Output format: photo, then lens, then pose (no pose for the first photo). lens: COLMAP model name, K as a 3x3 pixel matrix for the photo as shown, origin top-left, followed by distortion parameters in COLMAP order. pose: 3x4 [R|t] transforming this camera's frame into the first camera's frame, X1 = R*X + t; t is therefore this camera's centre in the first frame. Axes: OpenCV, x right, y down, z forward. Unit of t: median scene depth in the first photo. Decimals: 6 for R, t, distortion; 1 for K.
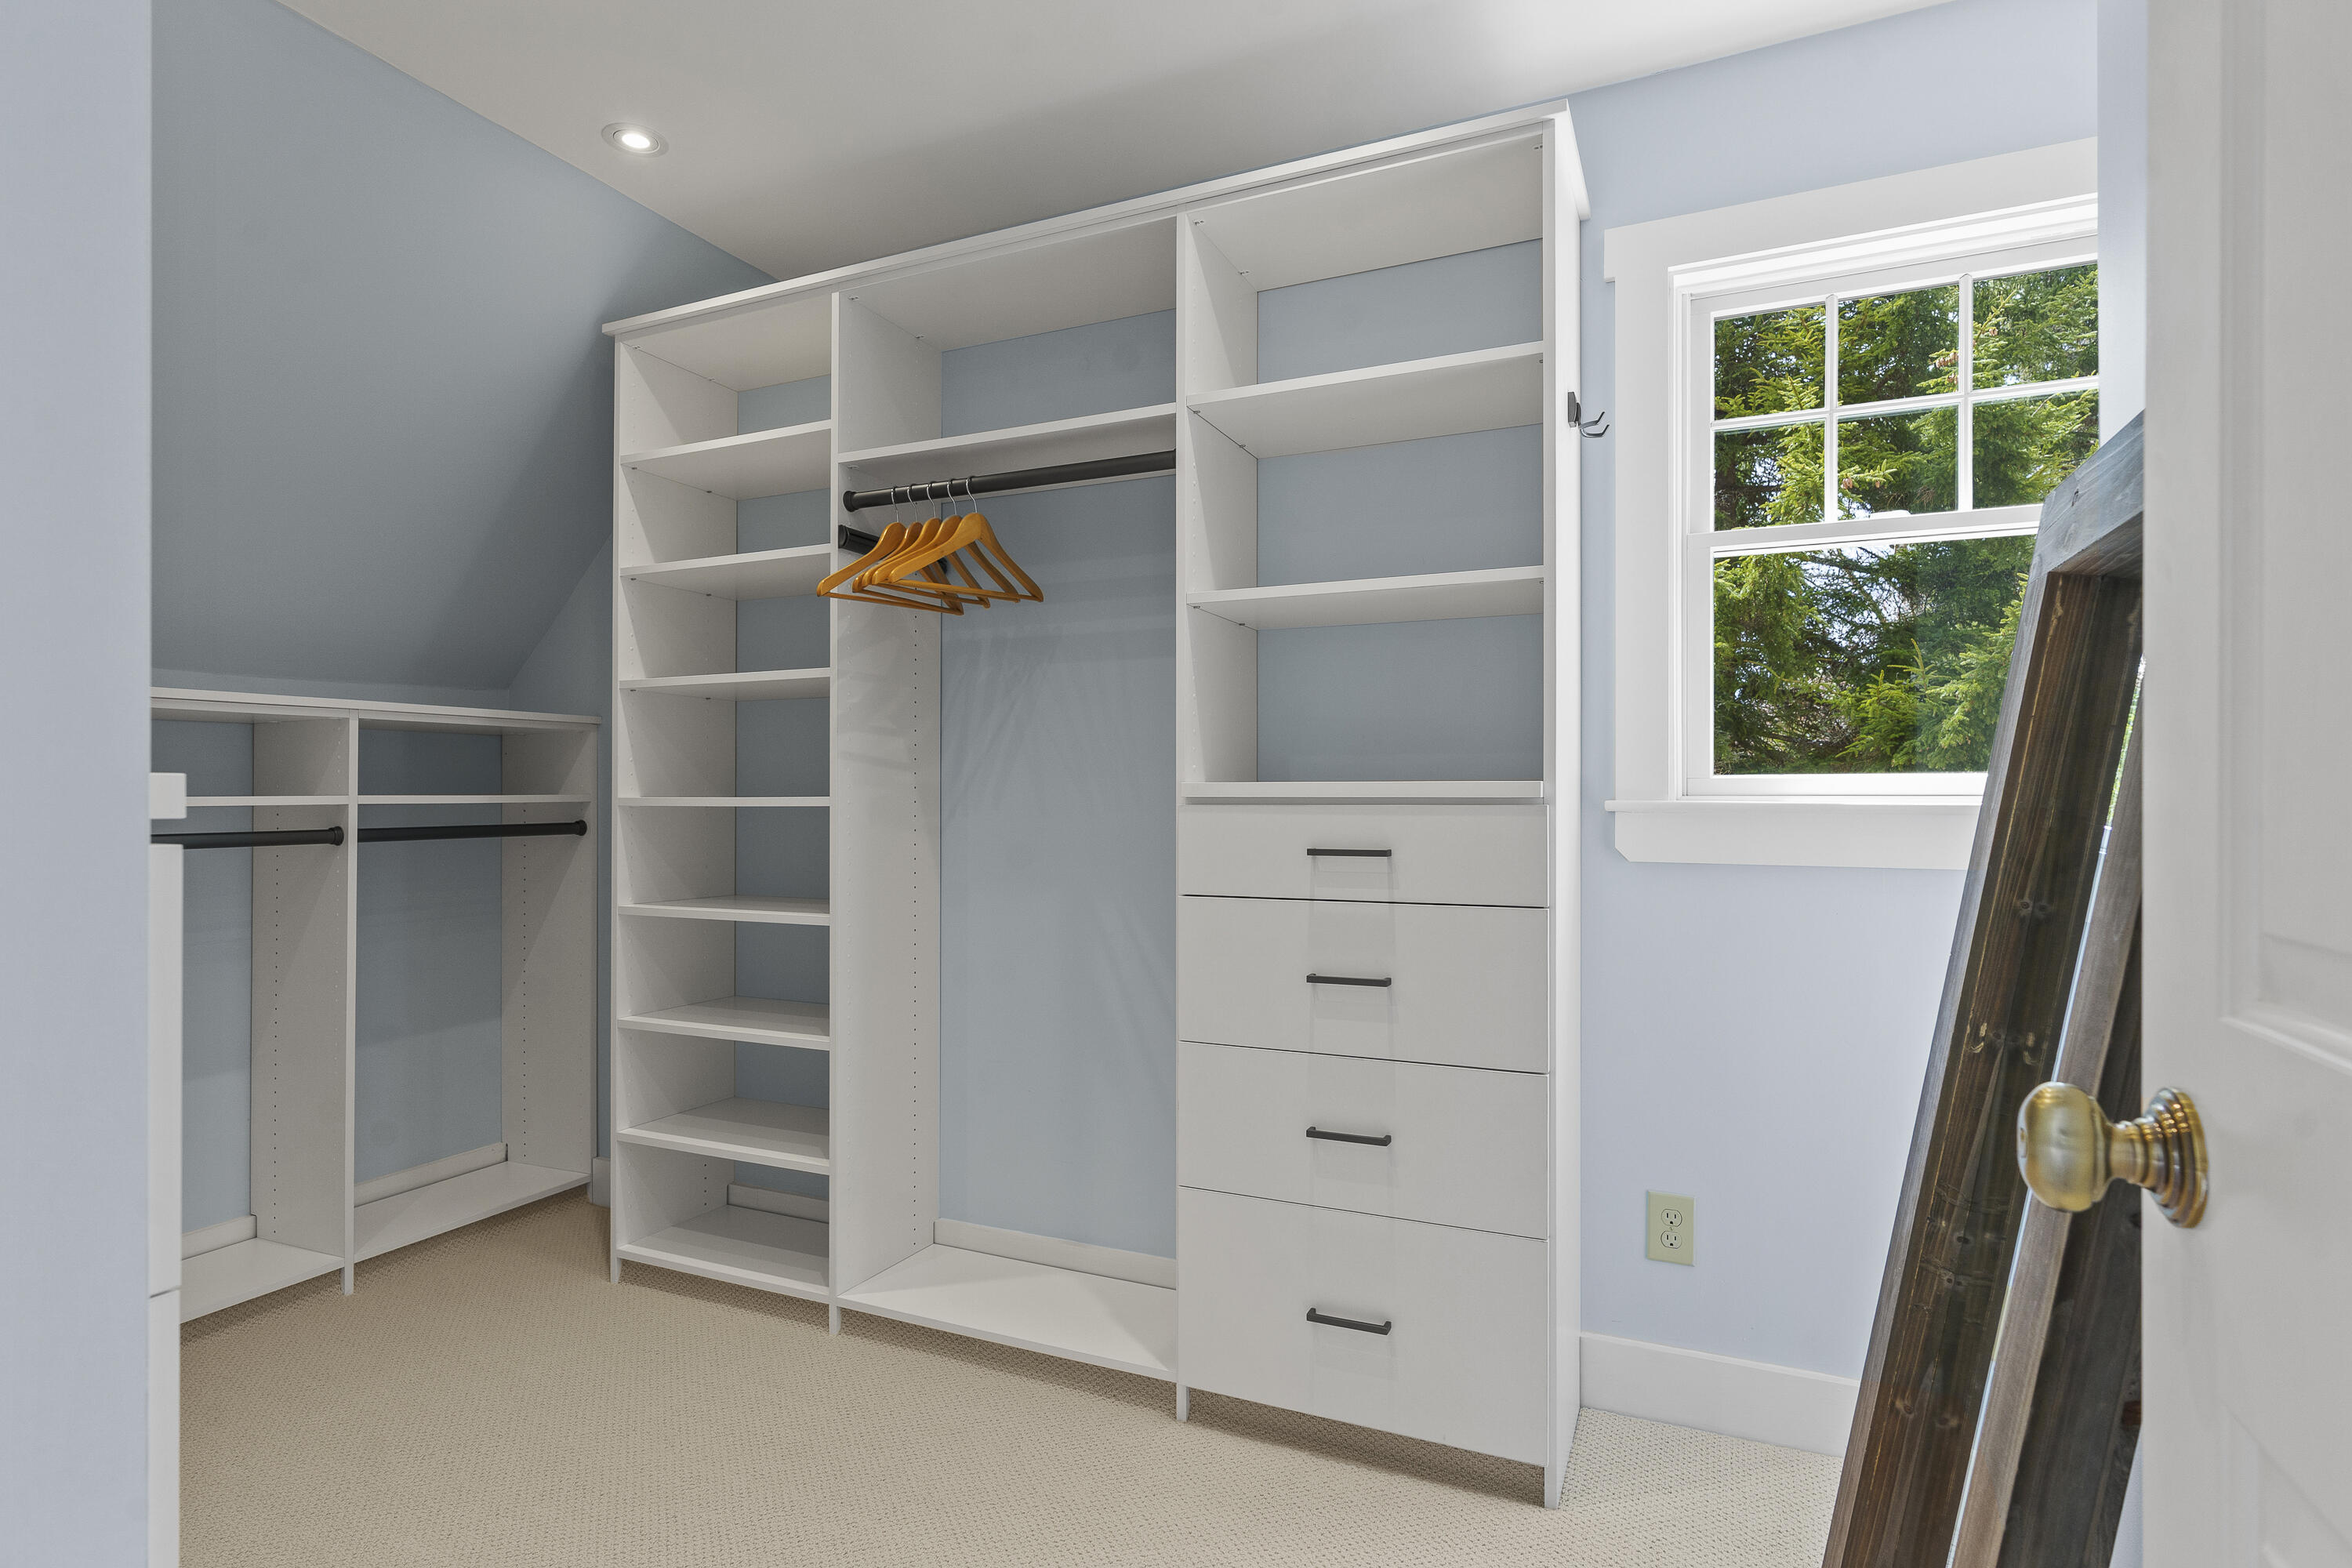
lens RADIAL K [[1192.0, 0, 1173.8], [0, 1192.0, 794.3], [0, 0, 1]] dist [0.000784, 0.000115]
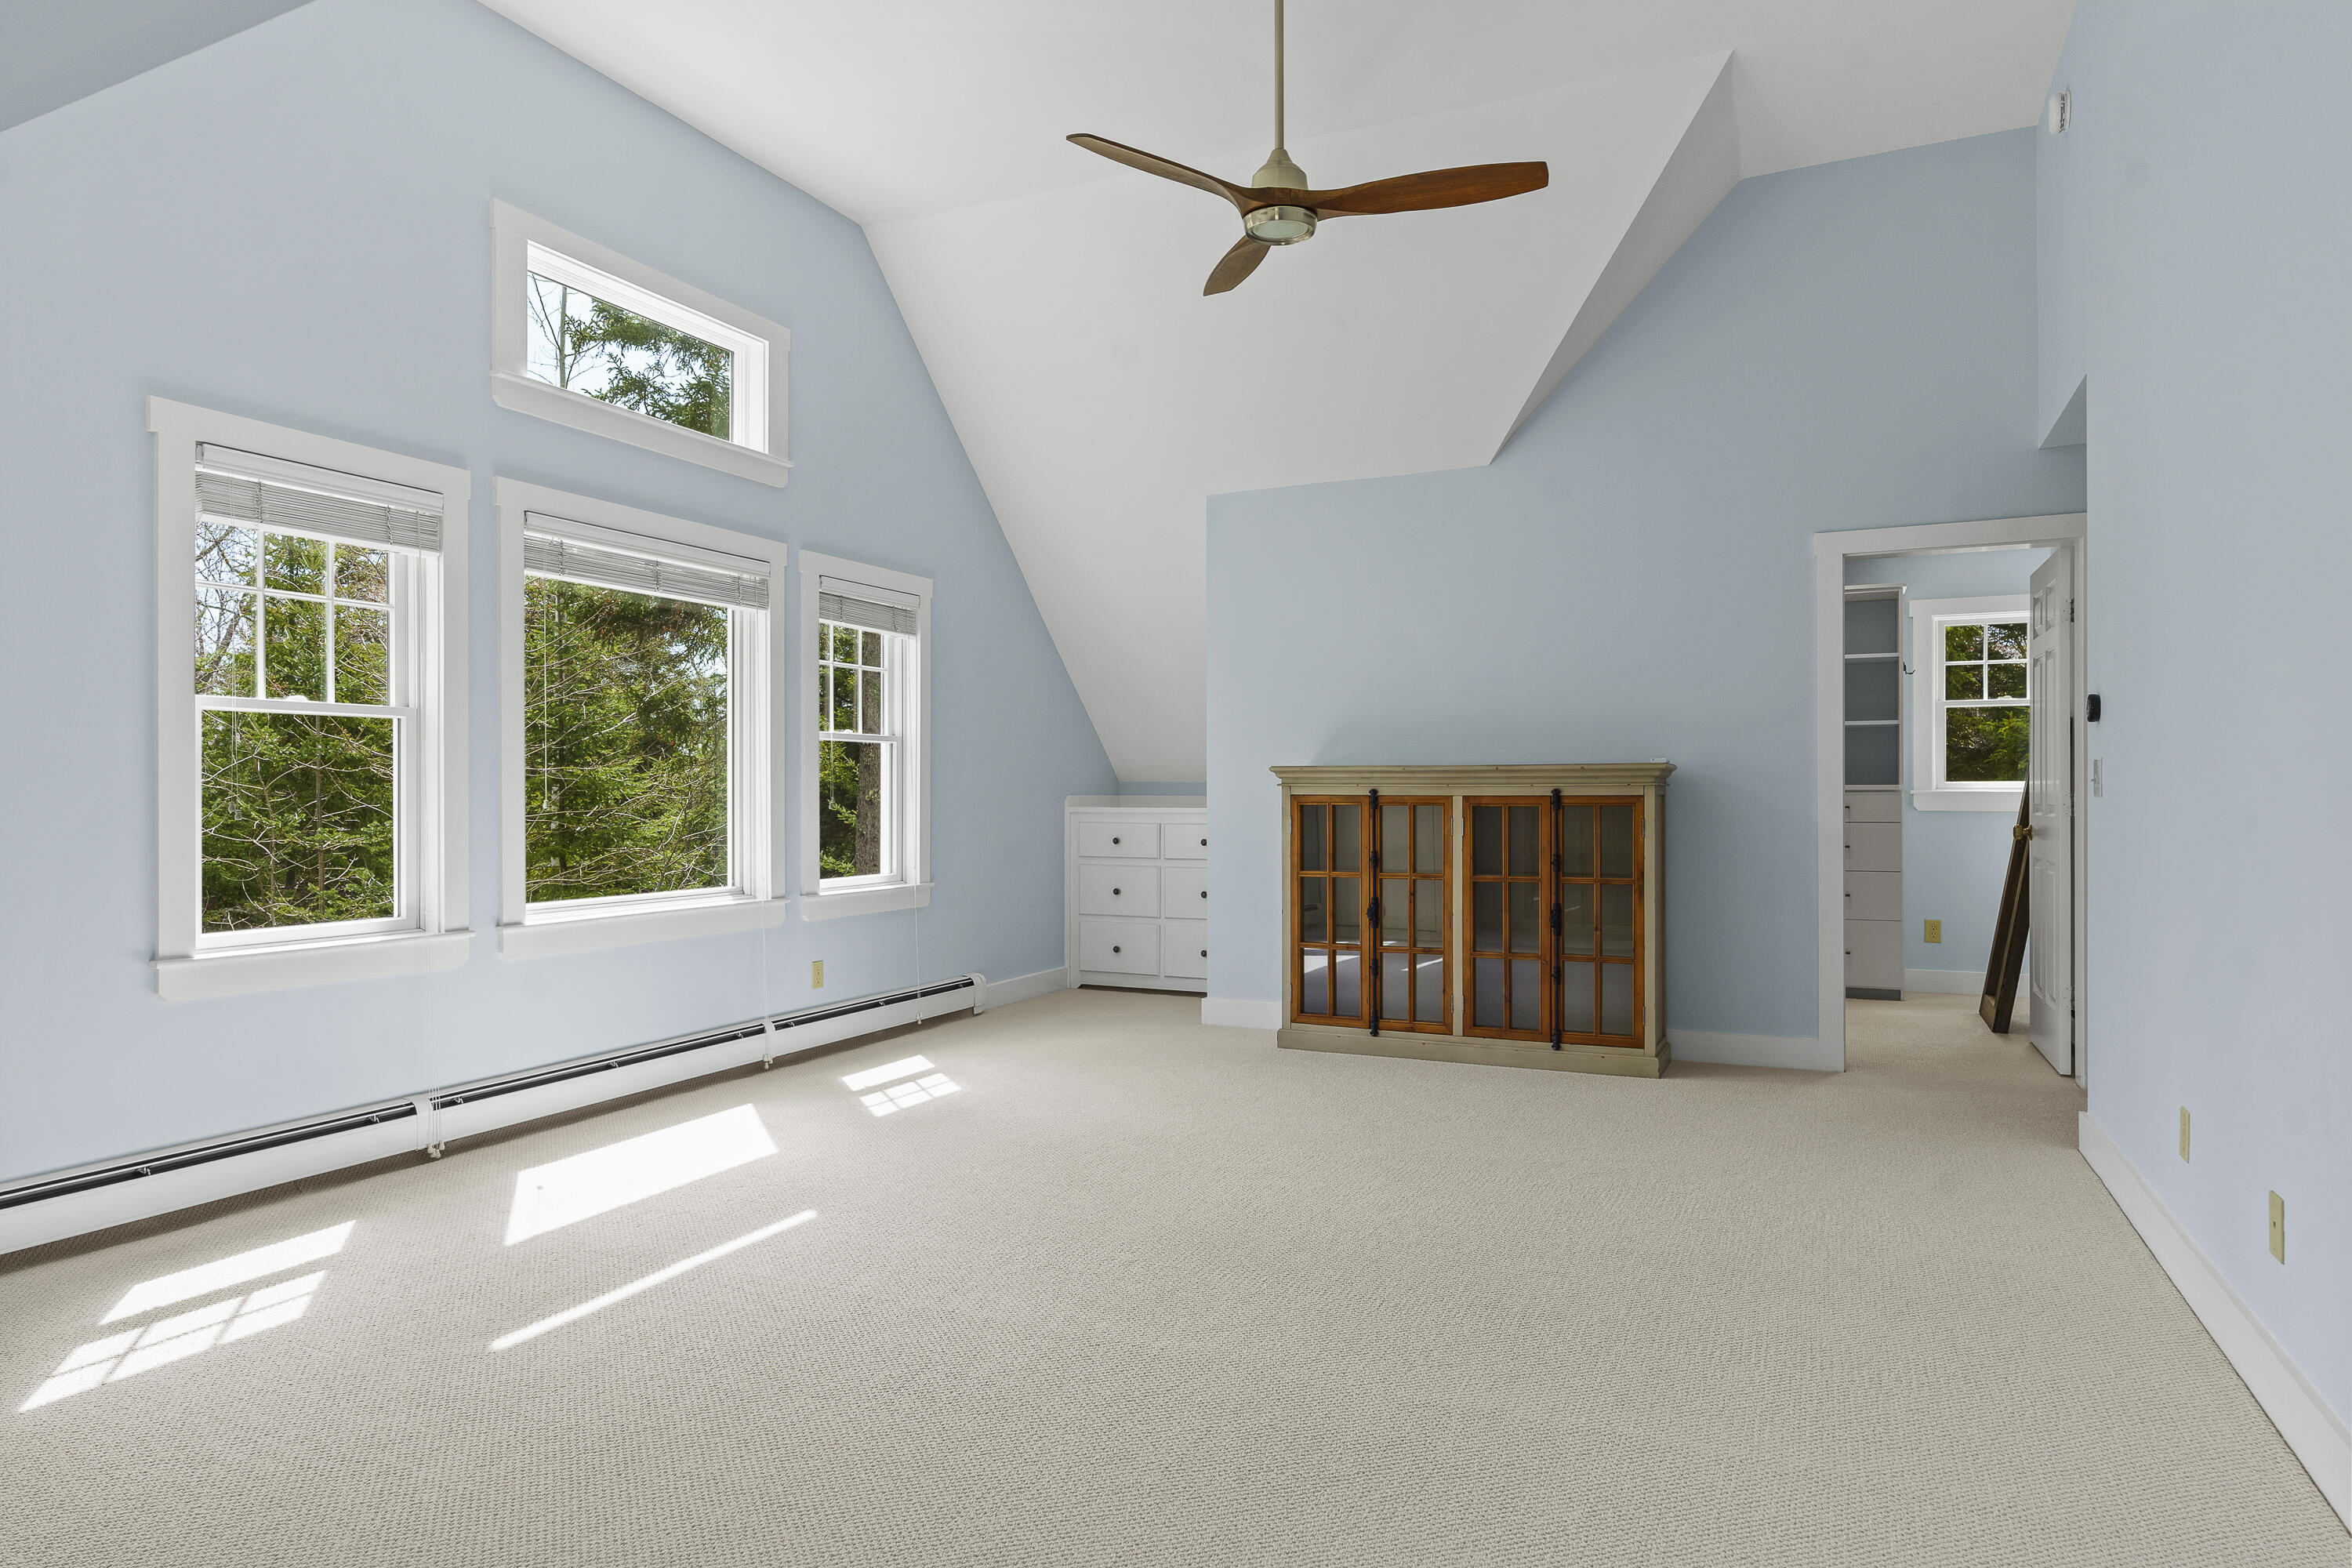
lens RADIAL K [[1417.0, 0, 1180.4], [0, 1417.0, 781.0], [0, 0, 1]] dist [0.003643, 0.000304]
pose [[0.999991, -0.000746, -0.004159, -1.461041], [0.000750, 0.999999, 0.000931, -0.023755], [0.004158, -0.000934, 0.999991, -2.579968]]
